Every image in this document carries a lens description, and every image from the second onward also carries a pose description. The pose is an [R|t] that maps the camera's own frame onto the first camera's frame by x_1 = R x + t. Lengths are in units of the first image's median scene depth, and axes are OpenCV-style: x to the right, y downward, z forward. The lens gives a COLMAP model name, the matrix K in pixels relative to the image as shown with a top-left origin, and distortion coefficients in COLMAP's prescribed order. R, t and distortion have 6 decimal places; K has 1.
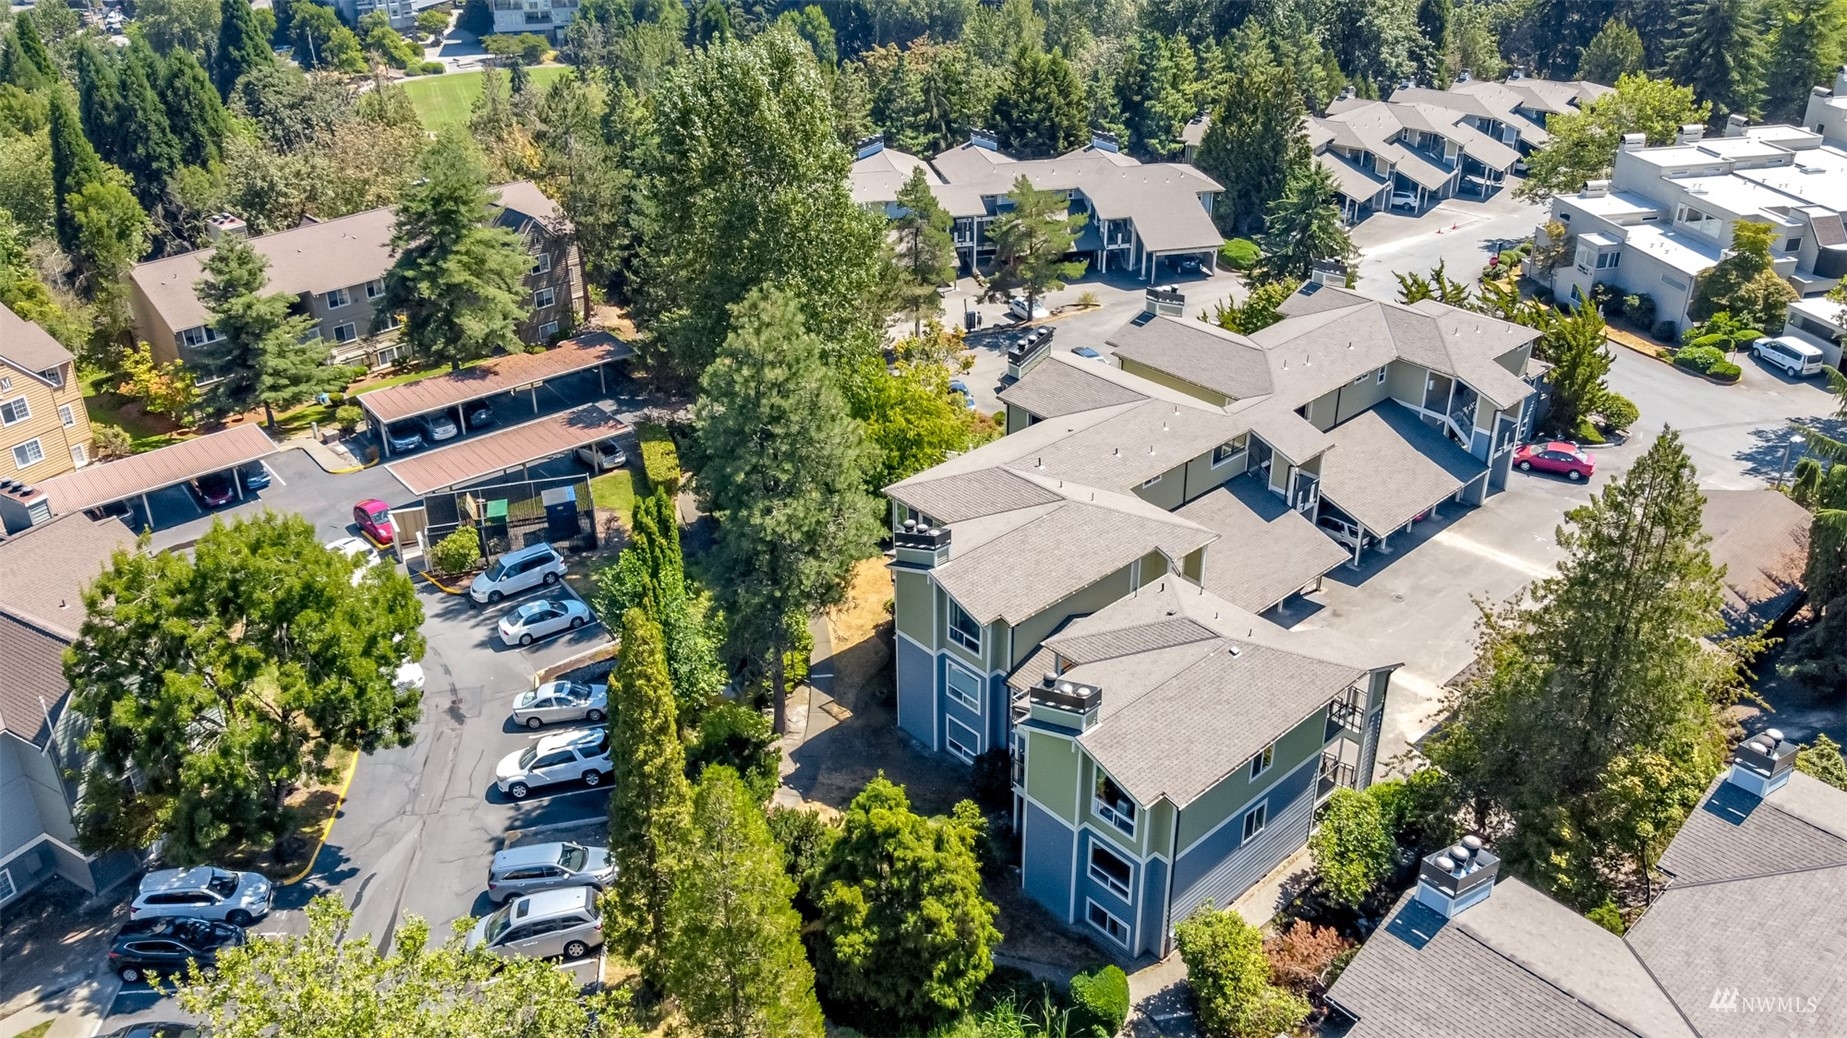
lens RADIAL K [[1397.5, 0, 926.0], [0, 1397.5, 520.2], [0, 0, 1]] dist [-0.000044, -0.001531]
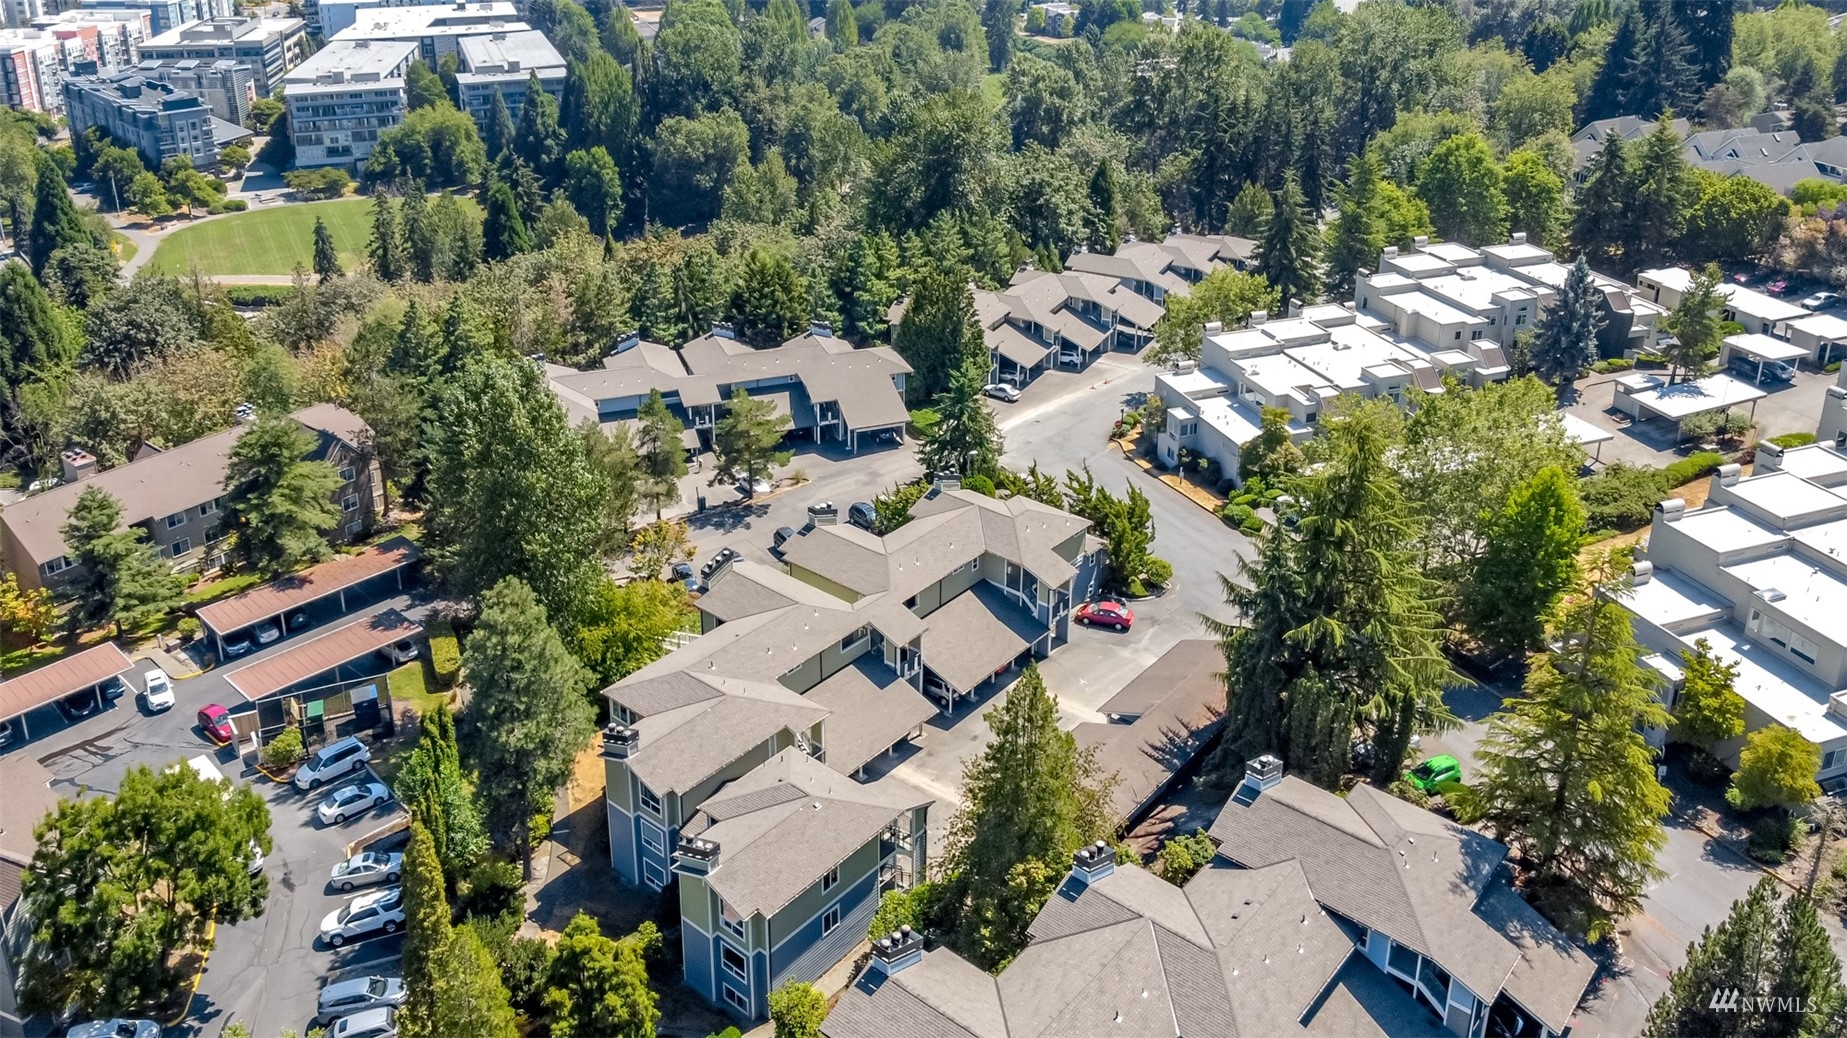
lens RADIAL K [[1397.5, 0, 904.9], [0, 1397.5, 339.5], [0, 0, 1]] dist [-0.000044, -0.001531]
pose [[0.991842, -0.041513, 0.120524, 0.098315], [0.061252, 0.984389, -0.165004, -0.100488], [-0.111793, 0.171041, 0.978901, -0.406635]]
